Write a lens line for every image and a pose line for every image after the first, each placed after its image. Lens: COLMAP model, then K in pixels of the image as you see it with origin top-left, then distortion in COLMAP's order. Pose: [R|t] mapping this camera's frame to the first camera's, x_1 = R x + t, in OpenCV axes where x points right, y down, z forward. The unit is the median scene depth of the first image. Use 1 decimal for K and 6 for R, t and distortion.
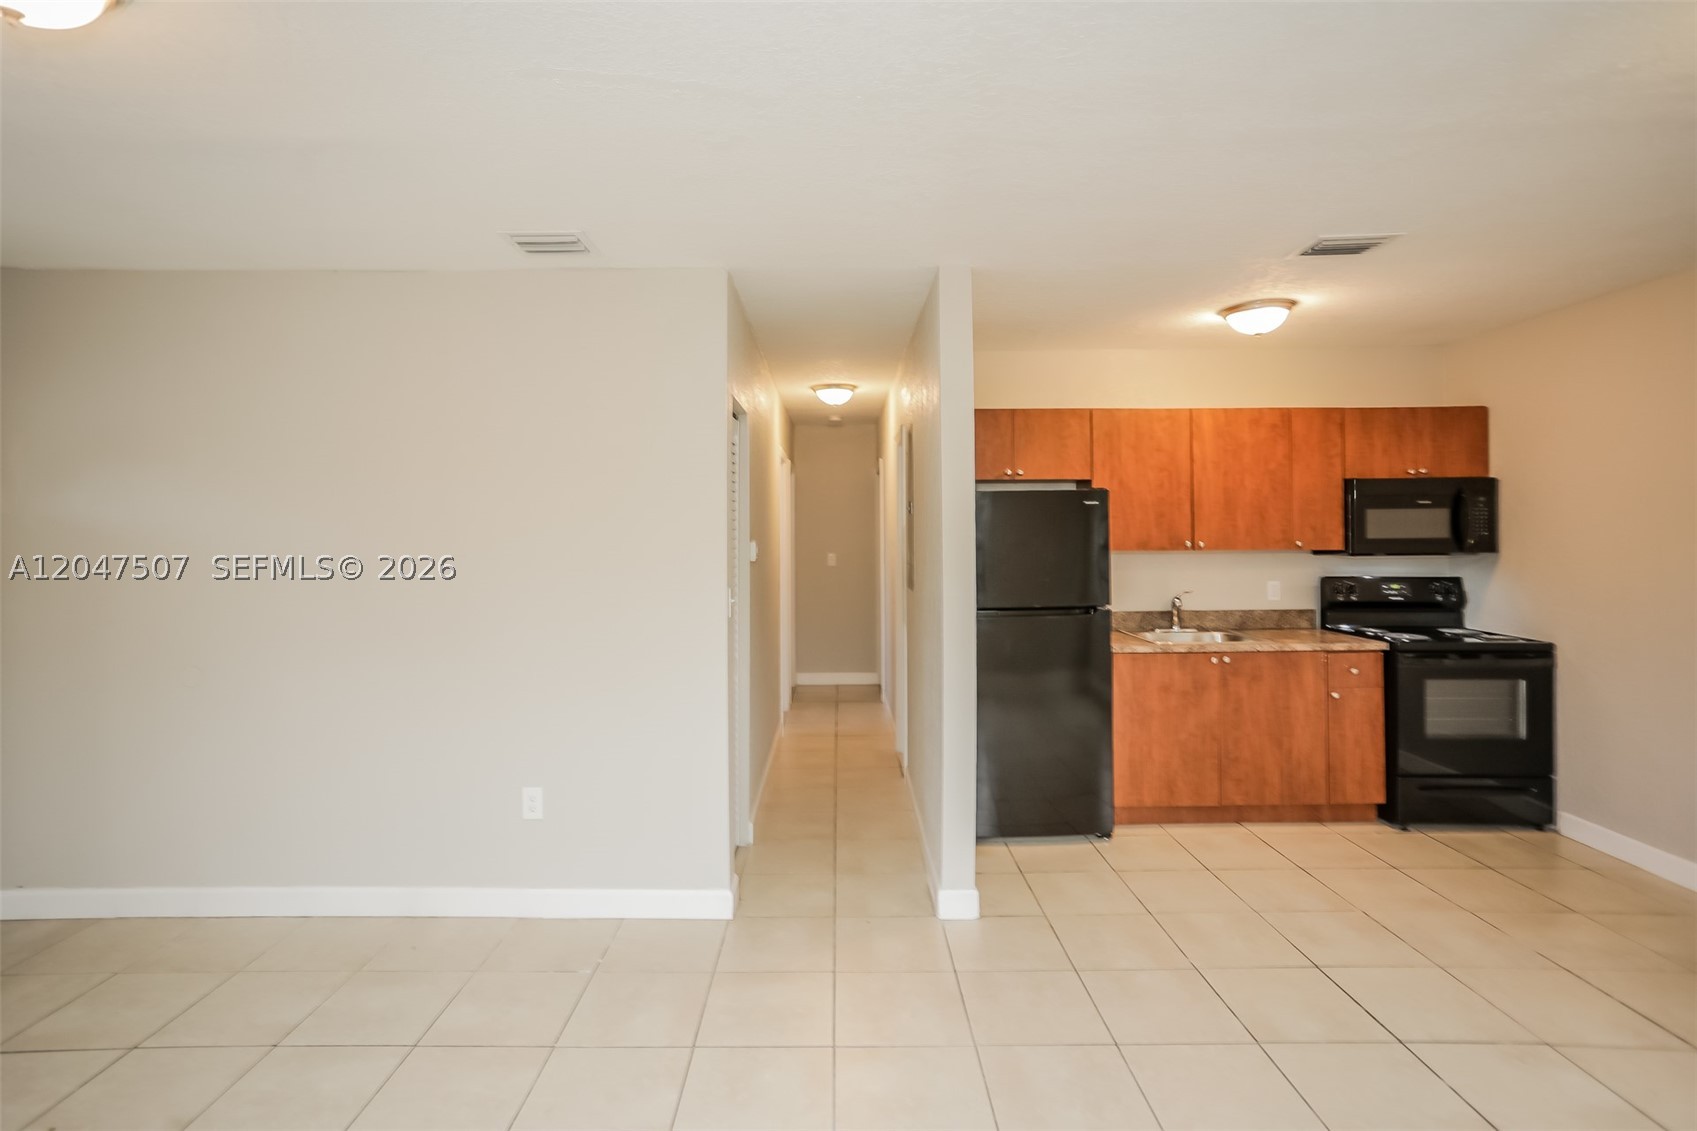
lens RADIAL K [[836.7, 0, 842.1], [0, 836.7, 529.4], [0, 0, 1]] dist [-0.000500, 0.001218]
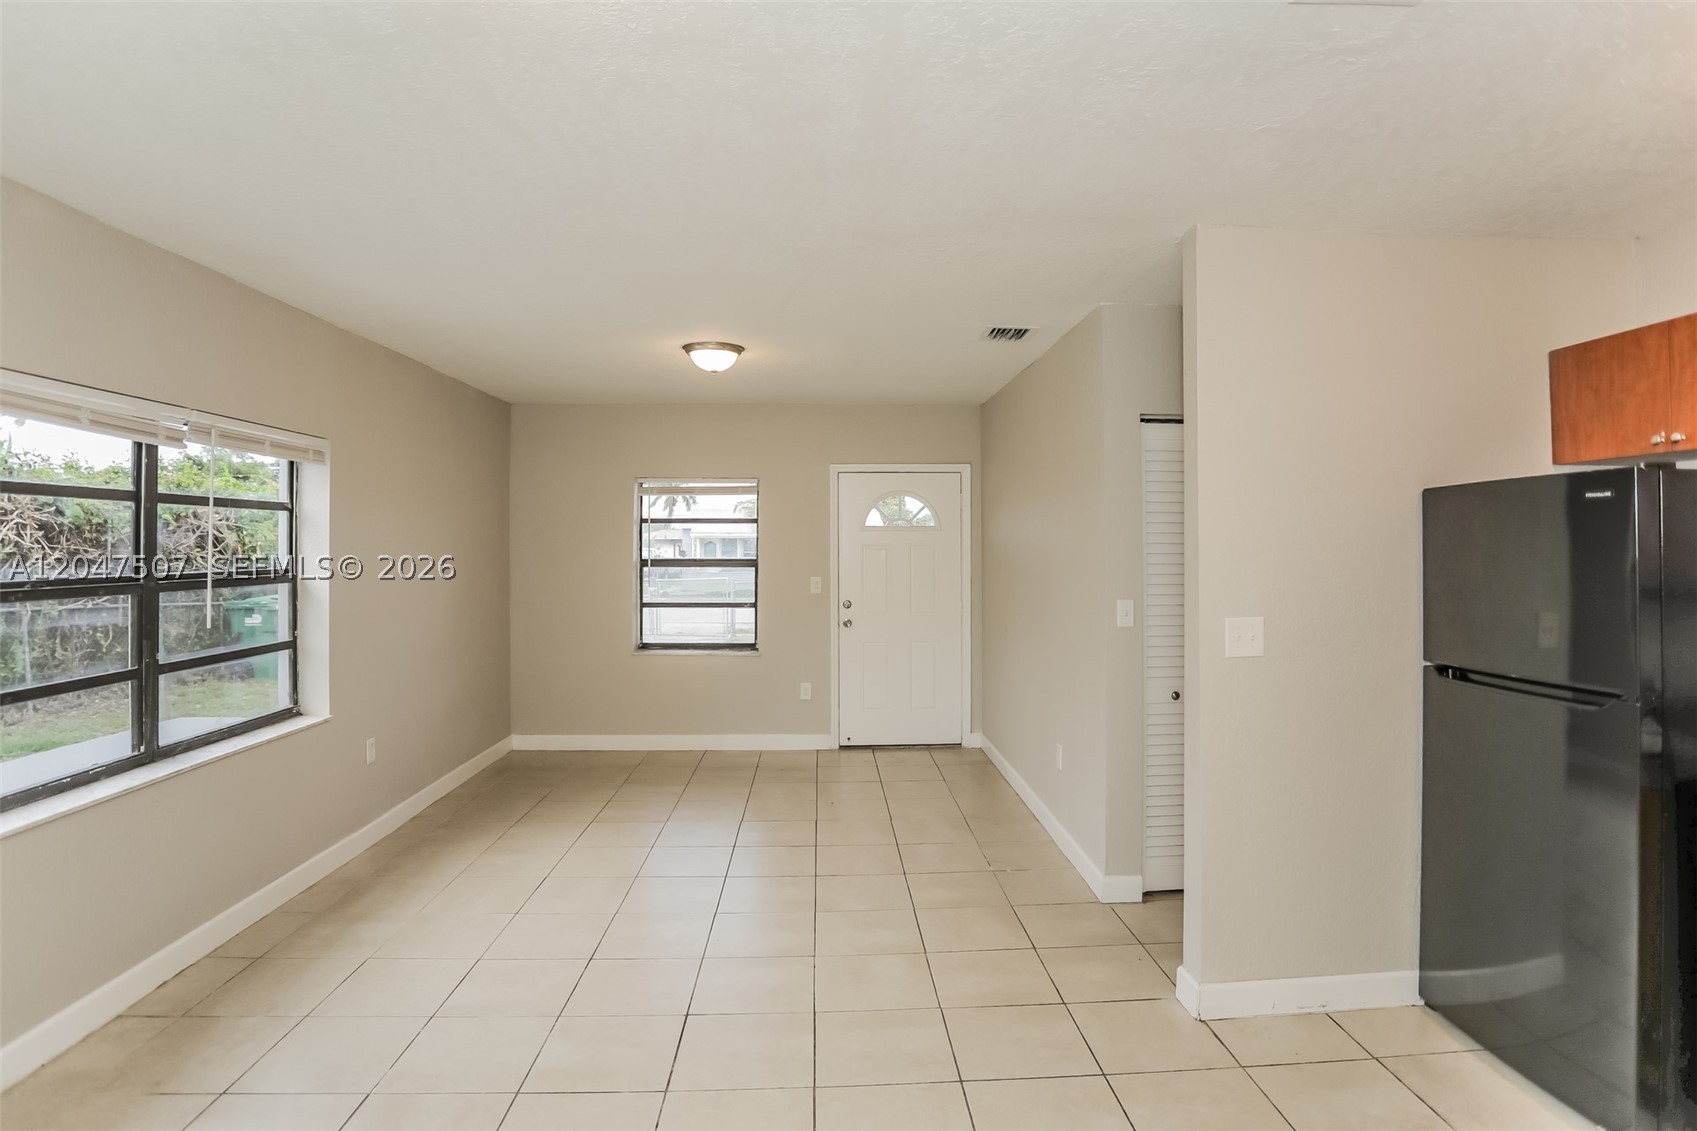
lens RADIAL K [[912.3, 0, 860.3], [0, 912.3, 545.9], [0, 0, 1]] dist [-0.043031, 0.001444]
pose [[0.051726, 0.004703, -0.998650, 0.751804], [0.004720, 0.999977, 0.004954, -0.004686], [0.998650, -0.004970, 0.051703, 0.463210]]
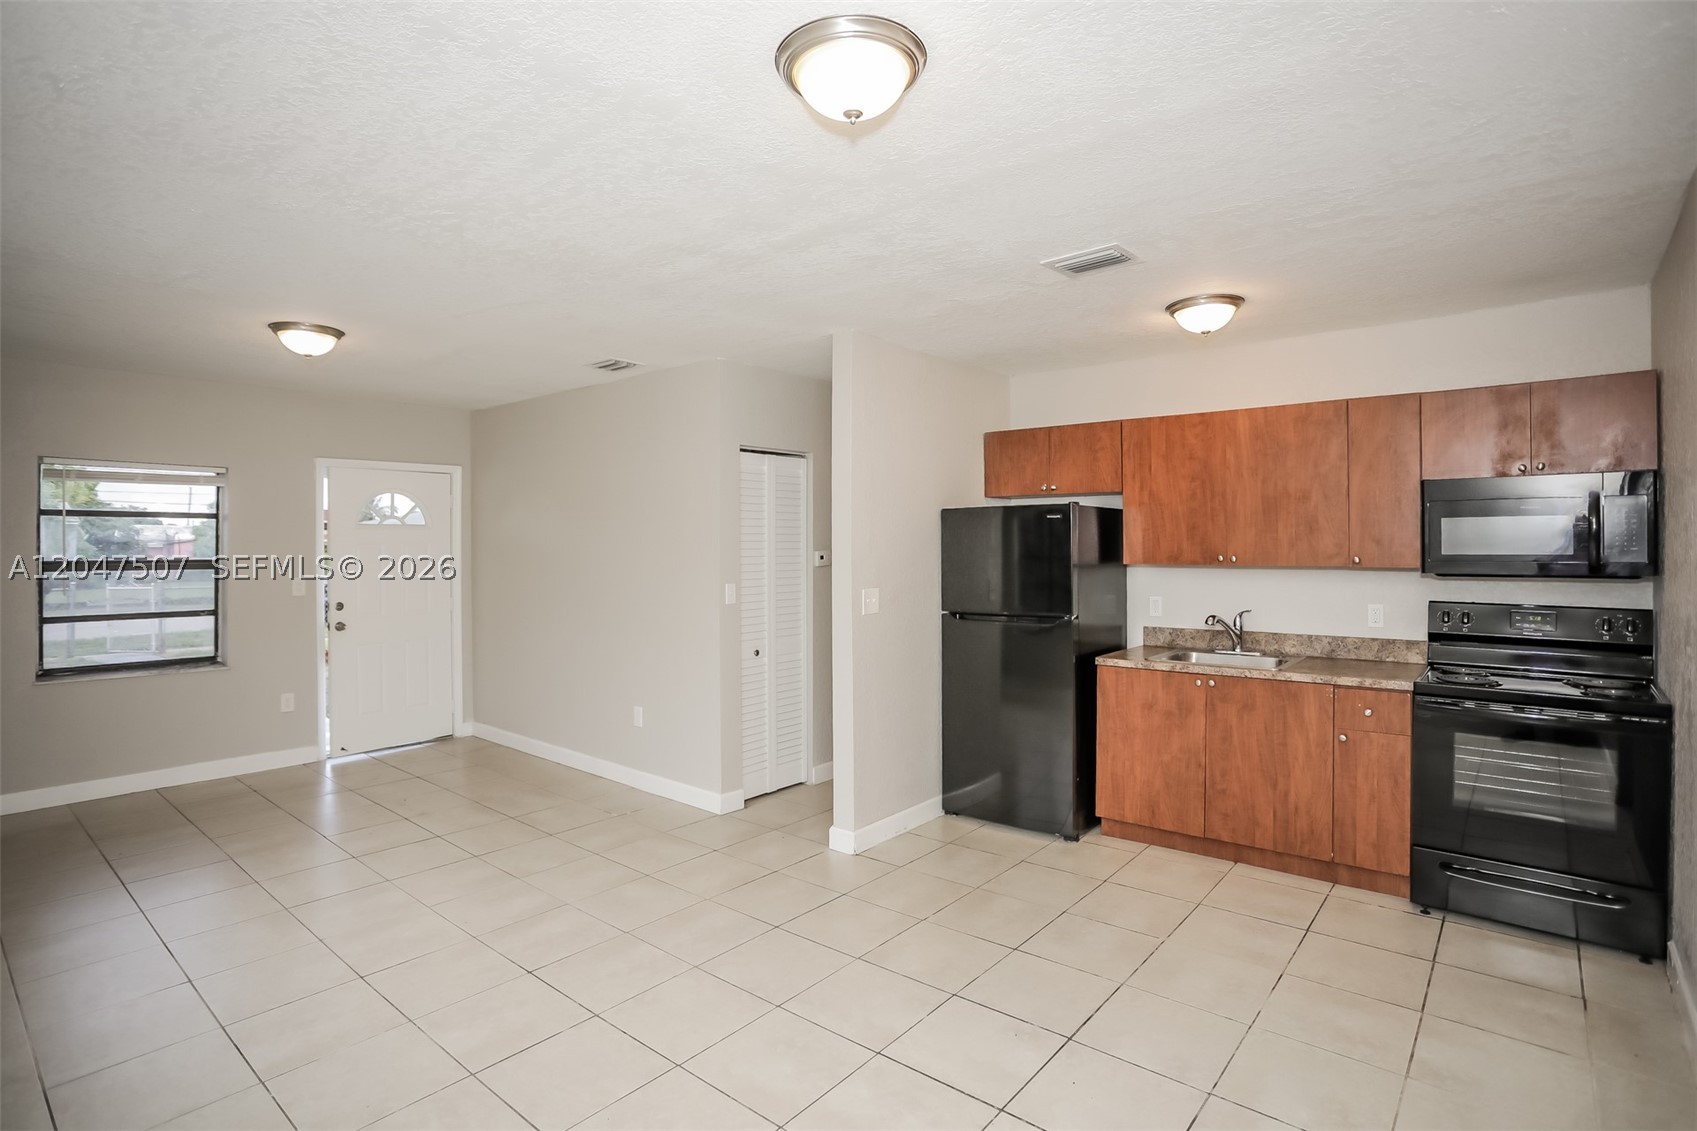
lens RADIAL K [[869.3, 0, 847.5], [0, 869.3, 546.2], [0, 0, 1]] dist [-0.039580, 0.001514]
pose [[0.763028, 0.004354, -0.646351, 0.725865], [0.001912, 0.999958, 0.008994, -0.005217], [0.646363, -0.008098, 0.762987, 0.009273]]
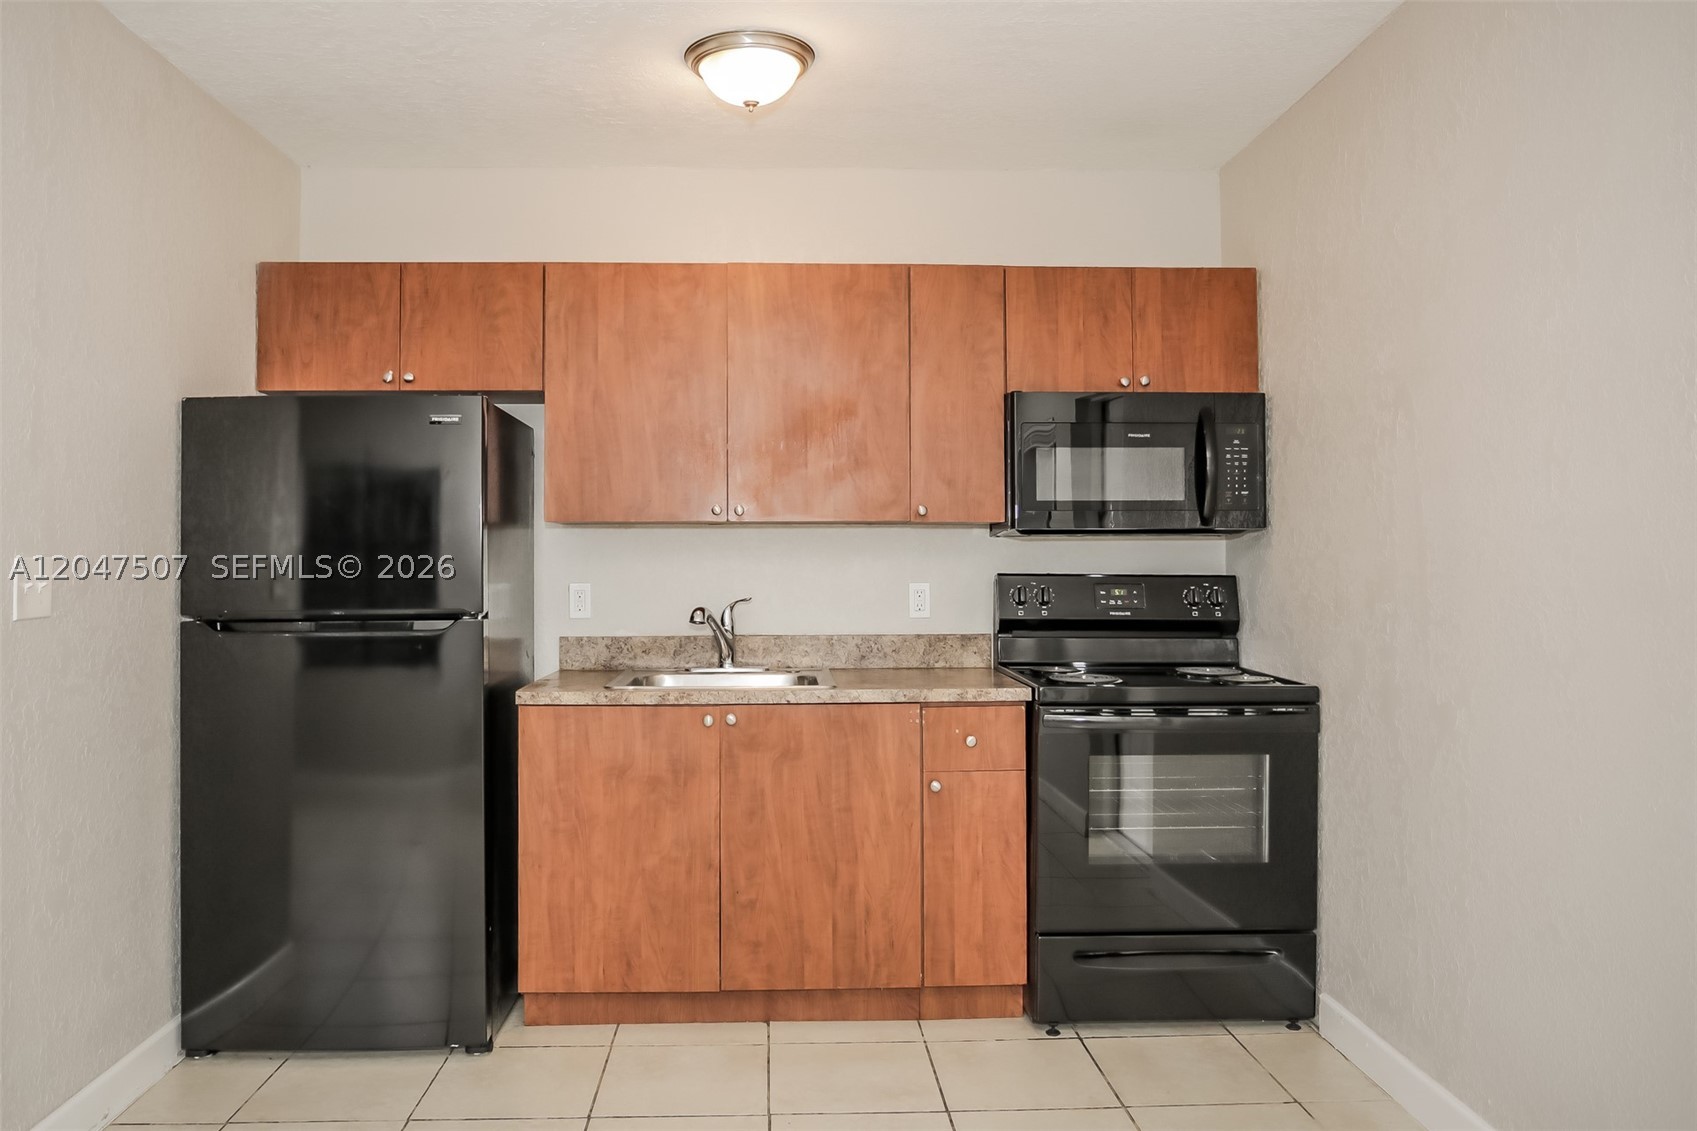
lens RADIAL K [[1233.9, 0, 825.8], [0, 1233.9, 538.8], [0, 0, 1]] dist [-0.054550, 0.004336]
pose [[0.999562, 0.005047, 0.029150, 0.468351], [-0.004494, 0.999810, -0.018976, 0.052274], [-0.029240, 0.018837, 0.999395, 0.197895]]
